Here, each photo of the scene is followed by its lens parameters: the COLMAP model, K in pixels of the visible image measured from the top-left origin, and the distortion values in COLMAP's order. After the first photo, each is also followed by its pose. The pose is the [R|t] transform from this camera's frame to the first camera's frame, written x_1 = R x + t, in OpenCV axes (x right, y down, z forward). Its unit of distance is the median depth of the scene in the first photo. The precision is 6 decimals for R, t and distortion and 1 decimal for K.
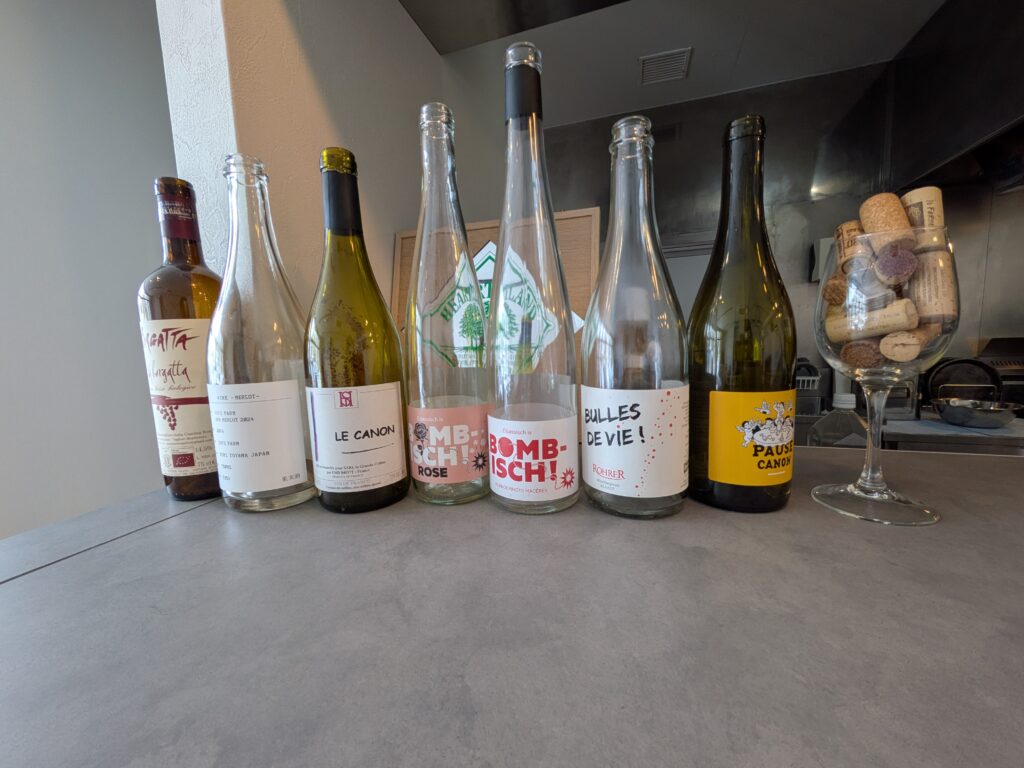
lens RADIAL K [[404.4, 0, 518.7], [0, 404.4, 384.8], [0, 0, 1]] dist [0.001072, -0.000090]
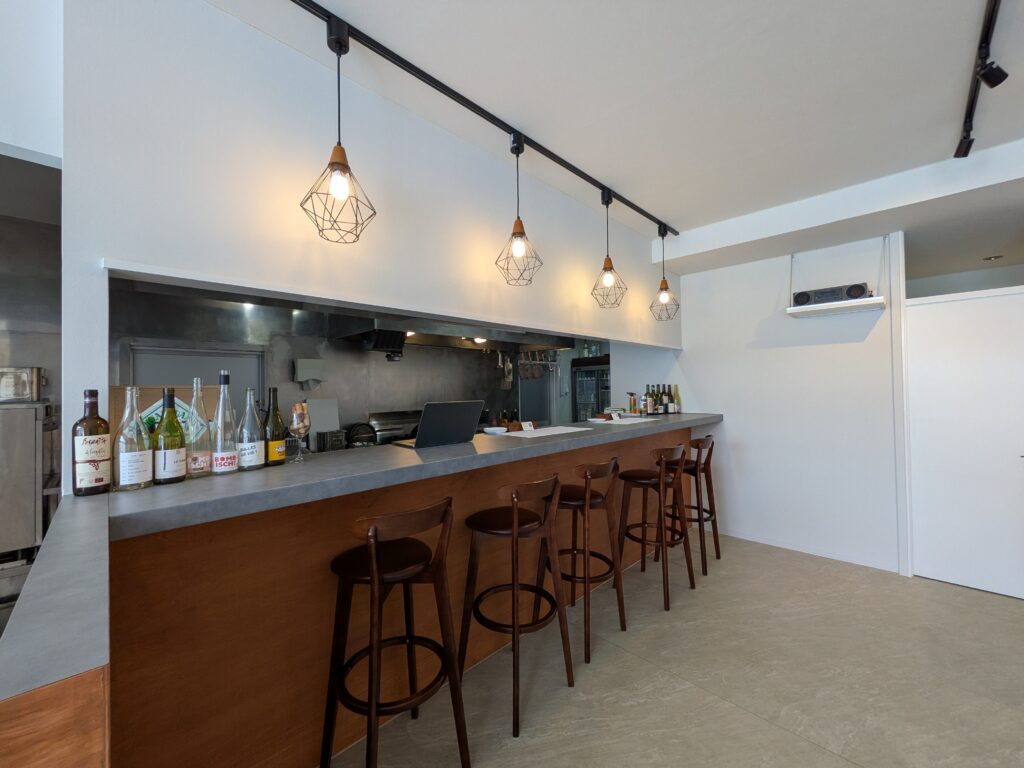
lens RADIAL K [[404.4, 0, 517.1], [0, 404.4, 383.7], [0, 0, 1]] dist [0.001072, -0.000090]
pose [[0.444708, 0.033584, 0.895046, -2.546378], [0.088163, 0.992803, -0.081056, -0.018747], [-0.891326, 0.114956, 0.438547, -3.838629]]
